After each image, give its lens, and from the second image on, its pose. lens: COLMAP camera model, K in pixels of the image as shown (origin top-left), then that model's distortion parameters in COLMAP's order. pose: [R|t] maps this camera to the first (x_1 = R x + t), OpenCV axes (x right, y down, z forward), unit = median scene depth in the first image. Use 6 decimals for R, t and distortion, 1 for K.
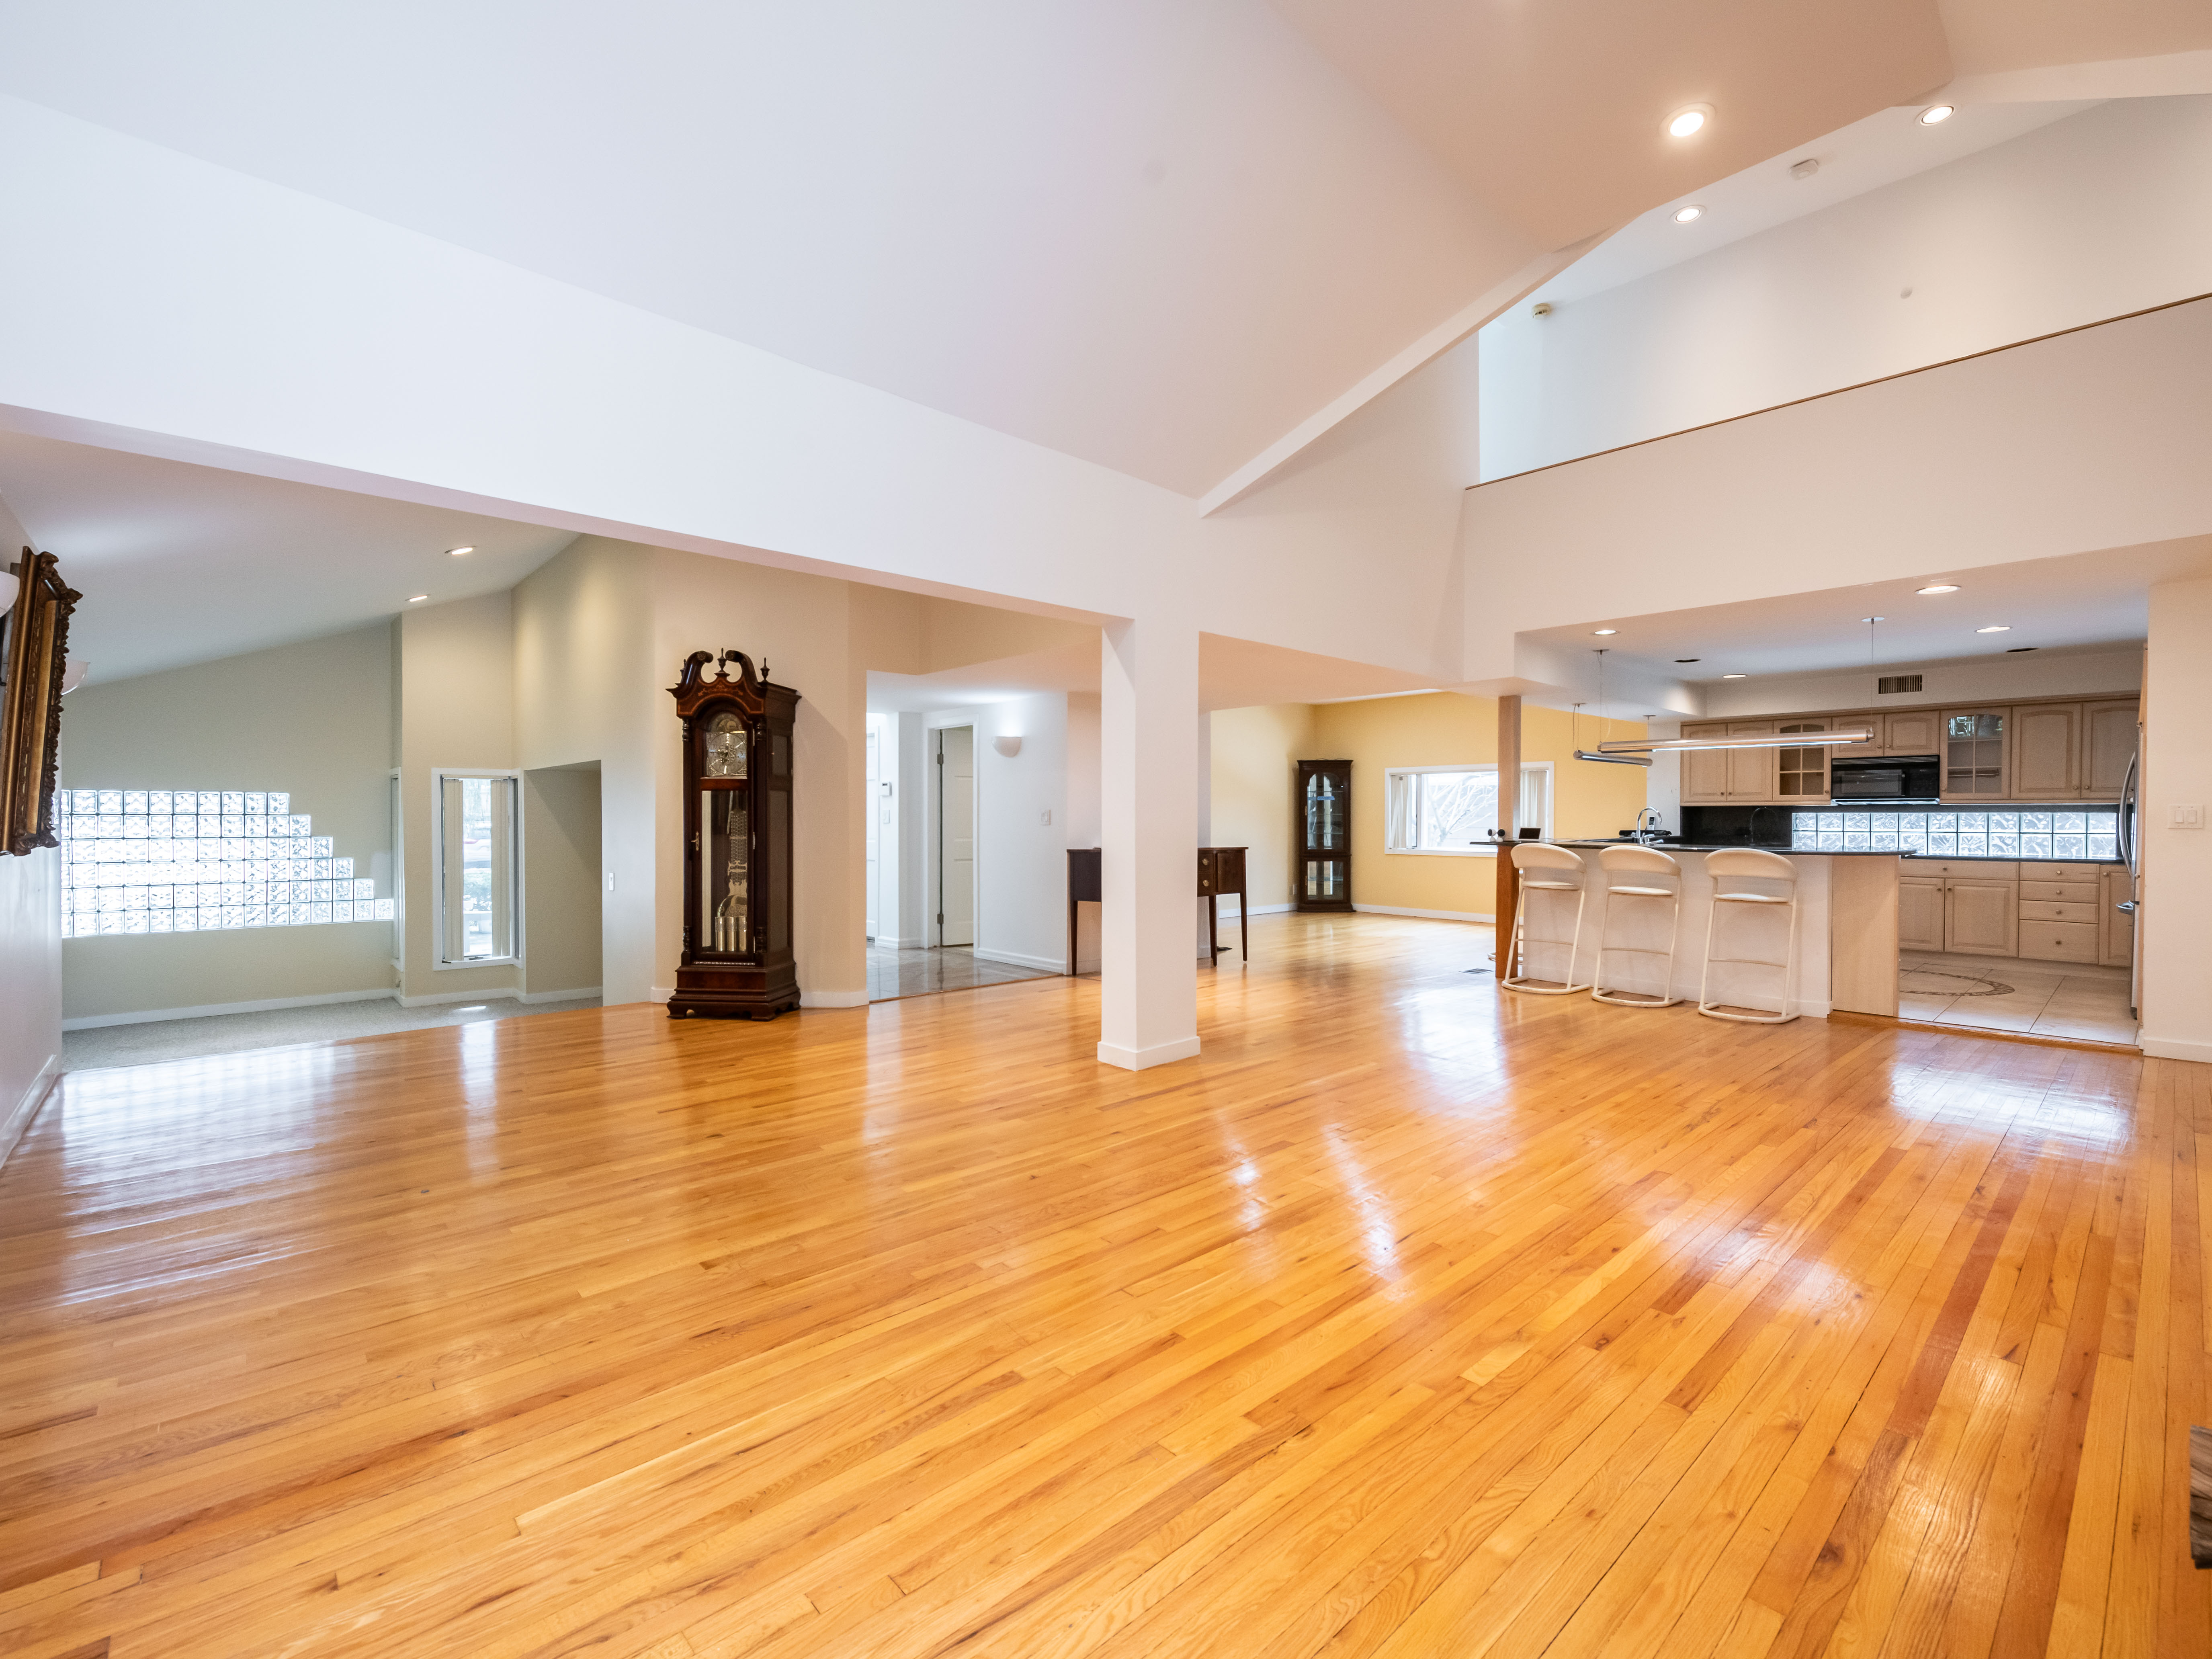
lens RADIAL K [[978.3, 0, 1148.9], [0, 978.3, 827.6], [0, 0, 1]] dist [0.000496, -0.002697]
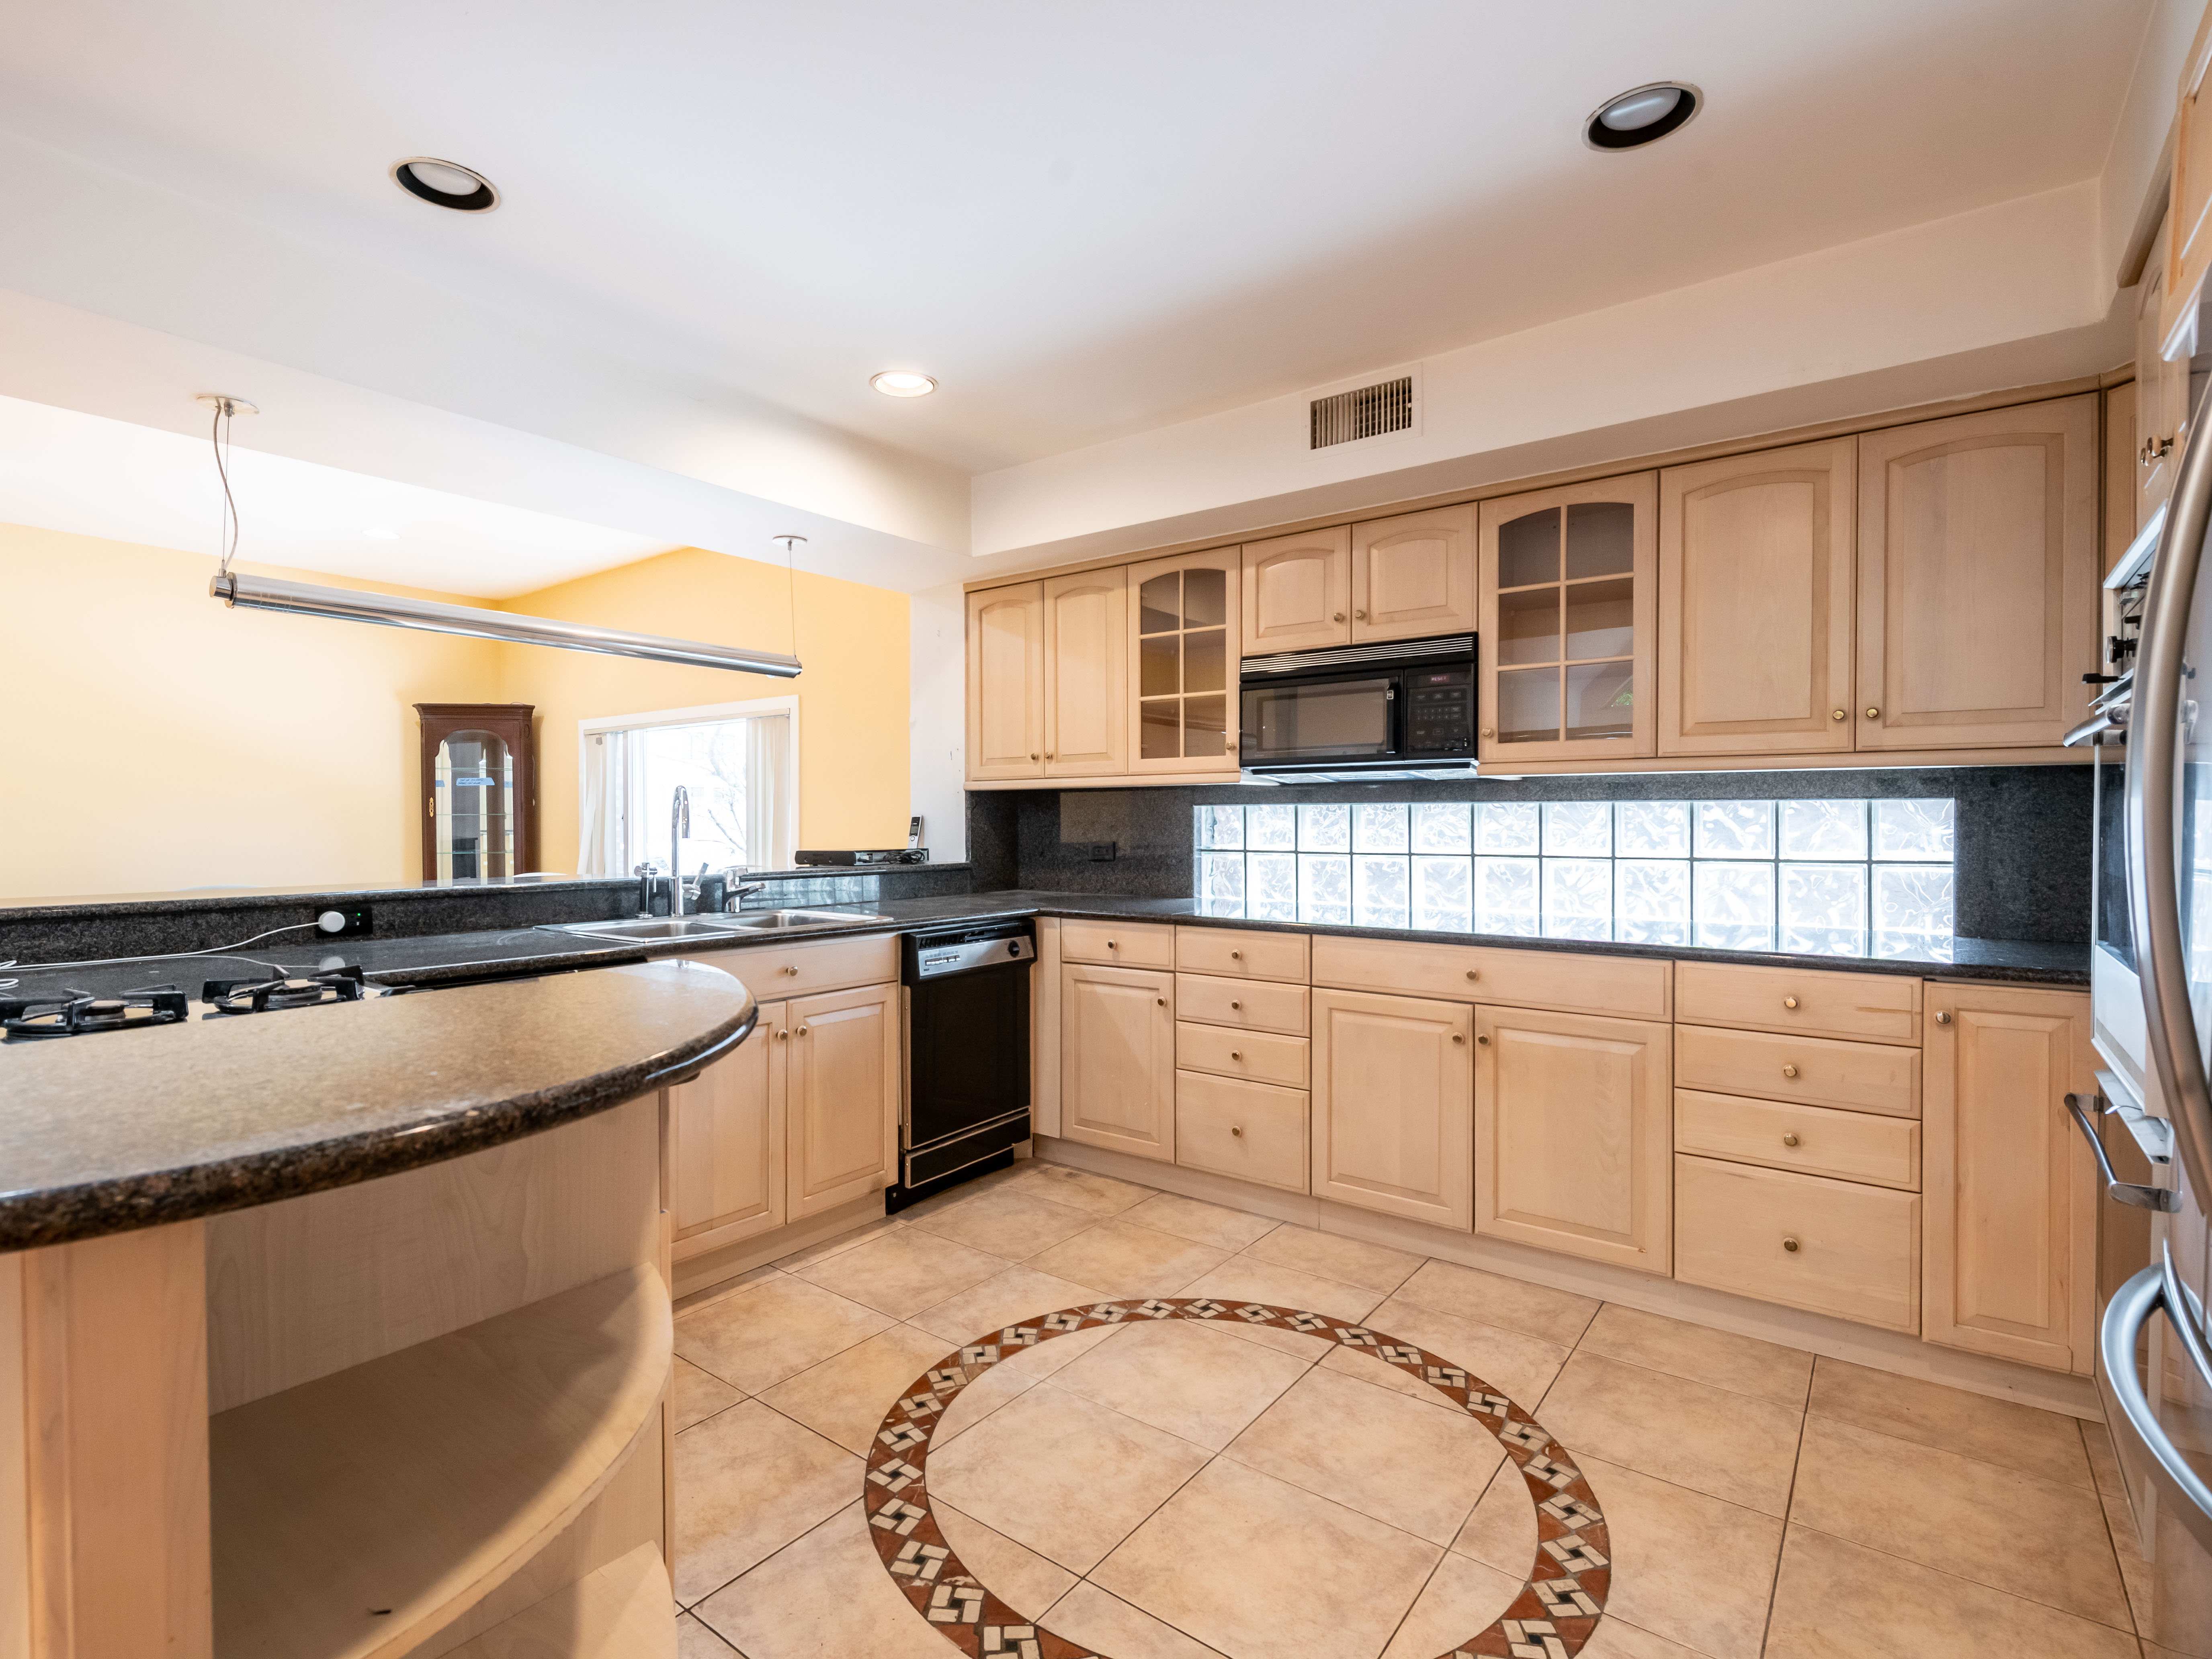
lens RADIAL K [[1075.1, 0, 1059.7], [0, 1075.1, 825.9], [0, 0, 1]] dist [0.002612, -0.001968]
pose [[0.990432, -0.004953, 0.137912, 0.624291], [0.005669, 0.999972, -0.004795, -0.005925], [-0.137884, 0.005531, 0.990433, 0.661793]]
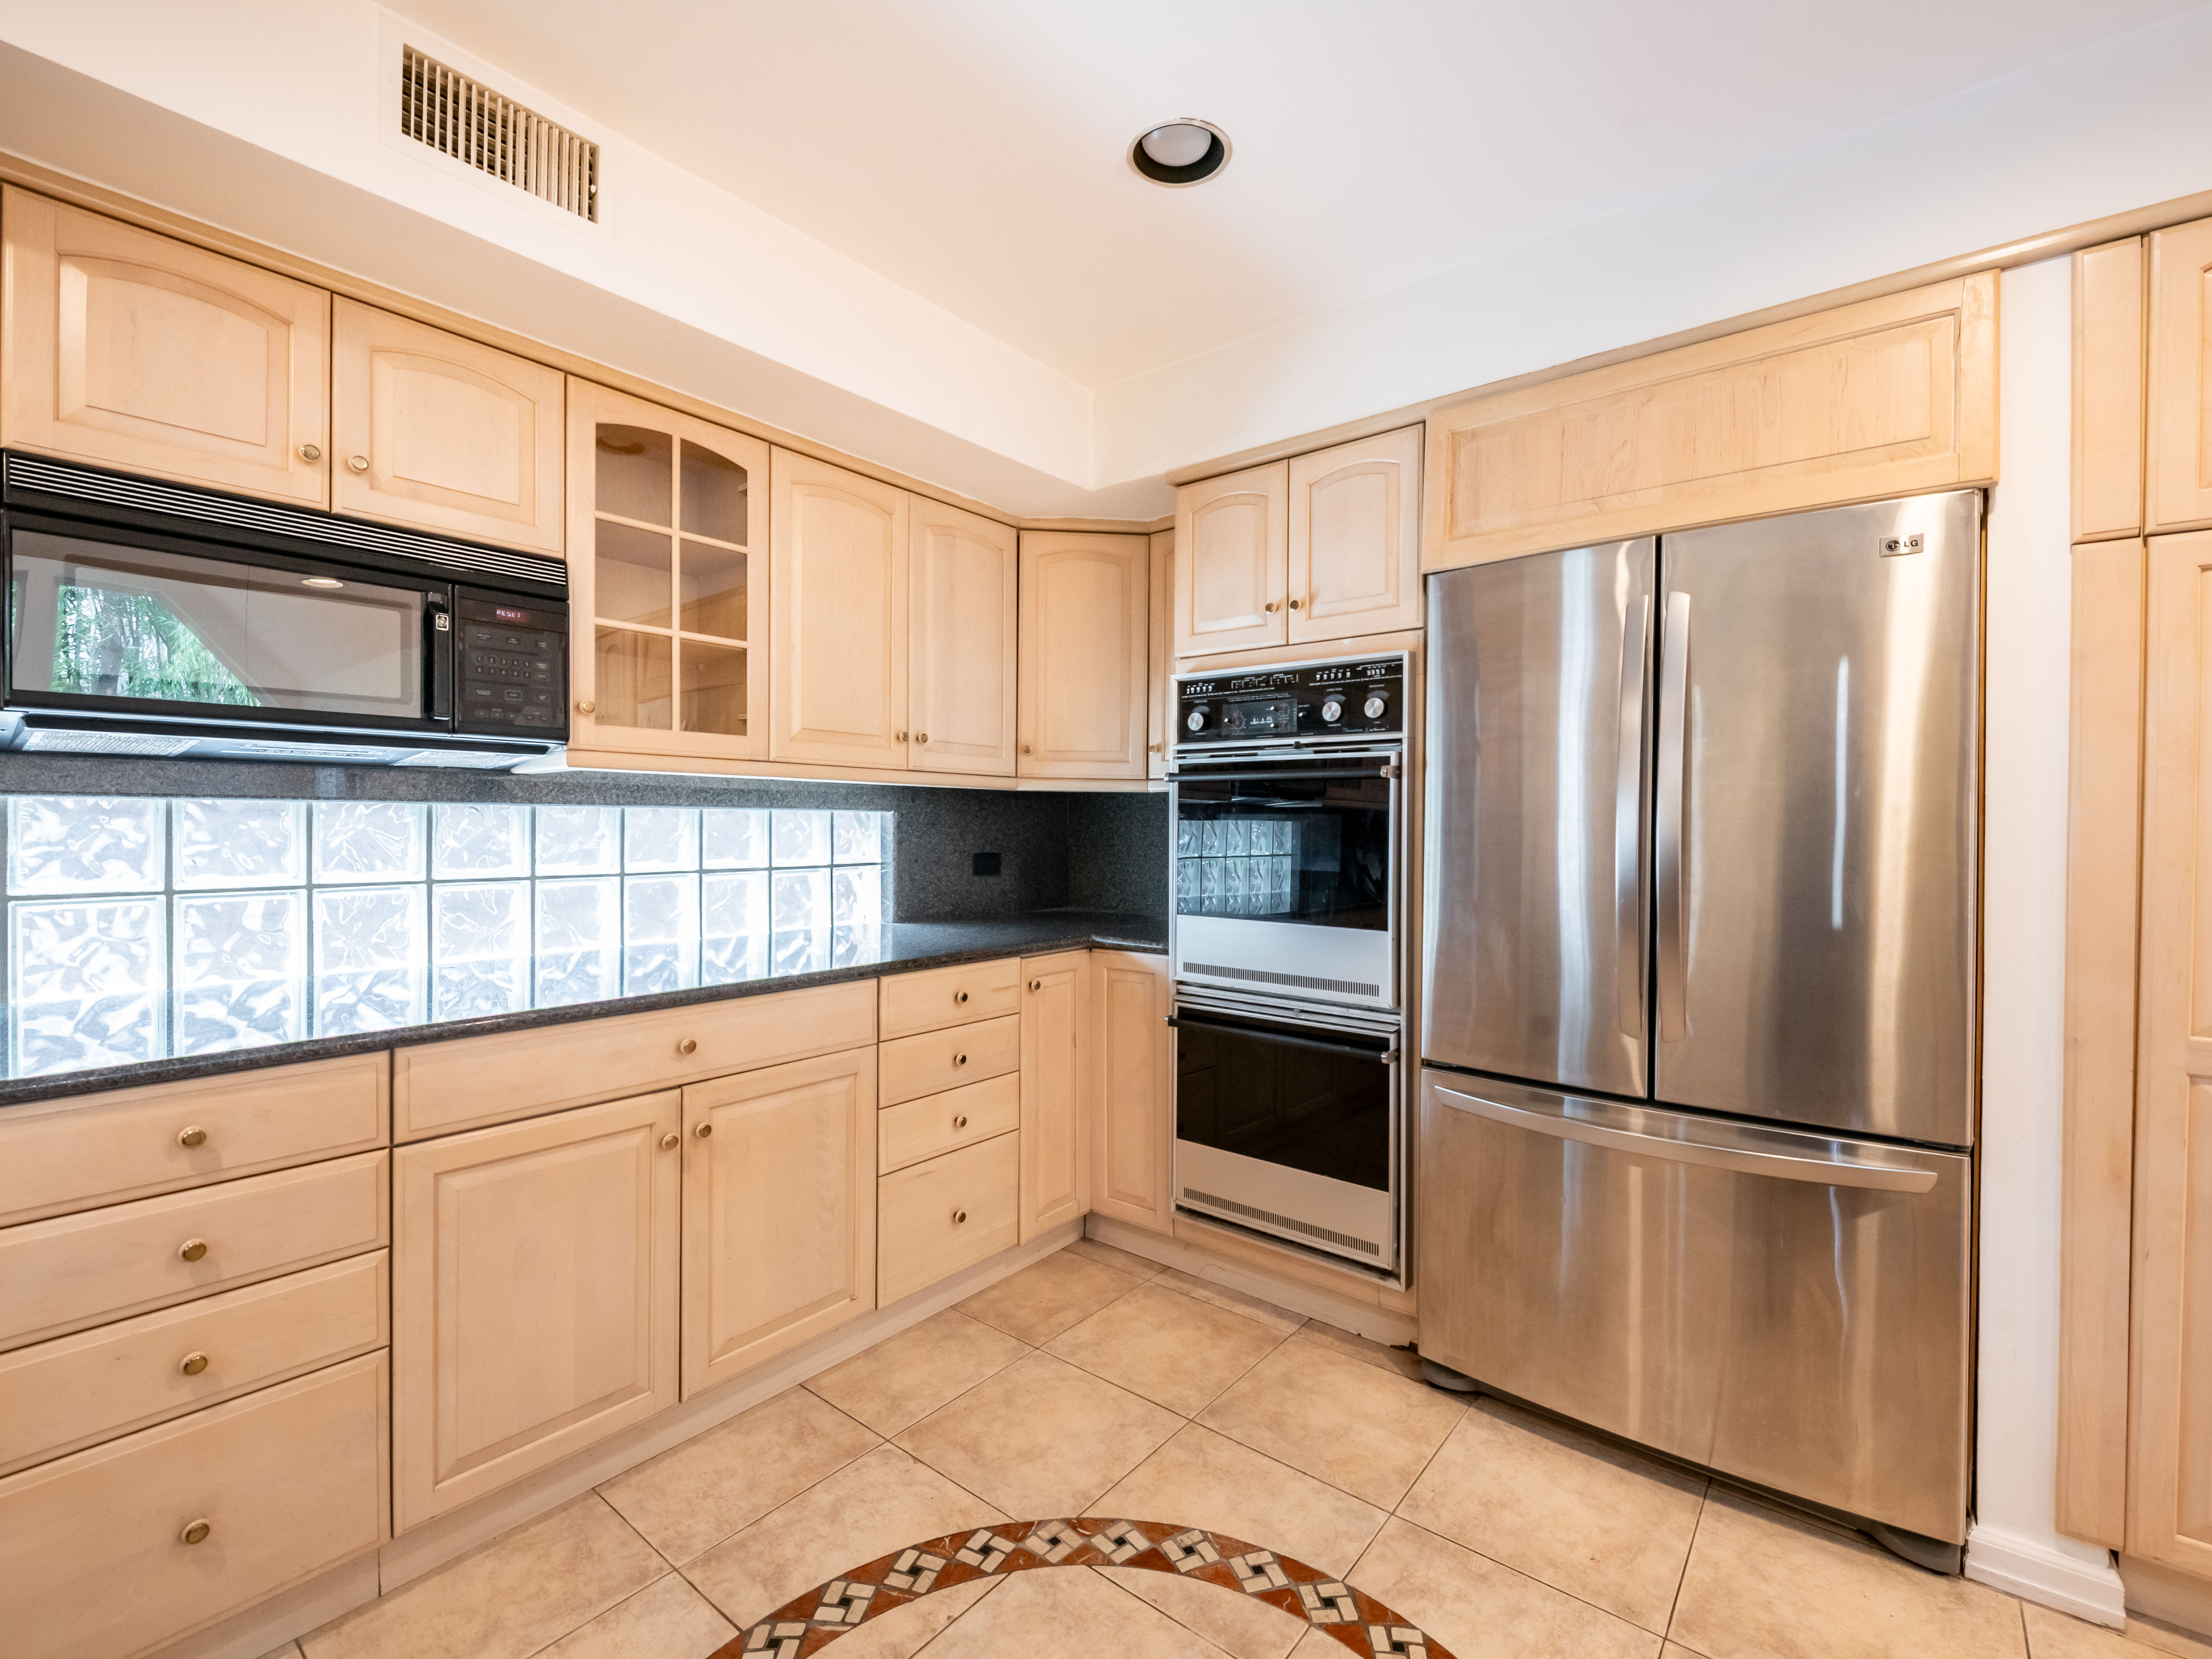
lens RADIAL K [[978.3, 0, 1109.9], [0, 978.3, 829.5], [0, 0, 1]] dist [0.000496, -0.002697]
pose [[-0.124128, -0.011328, 0.992202, 0.566694], [0.007691, 0.999894, 0.012378, -0.011247], [-0.992236, 0.009168, -0.124028, 0.917145]]
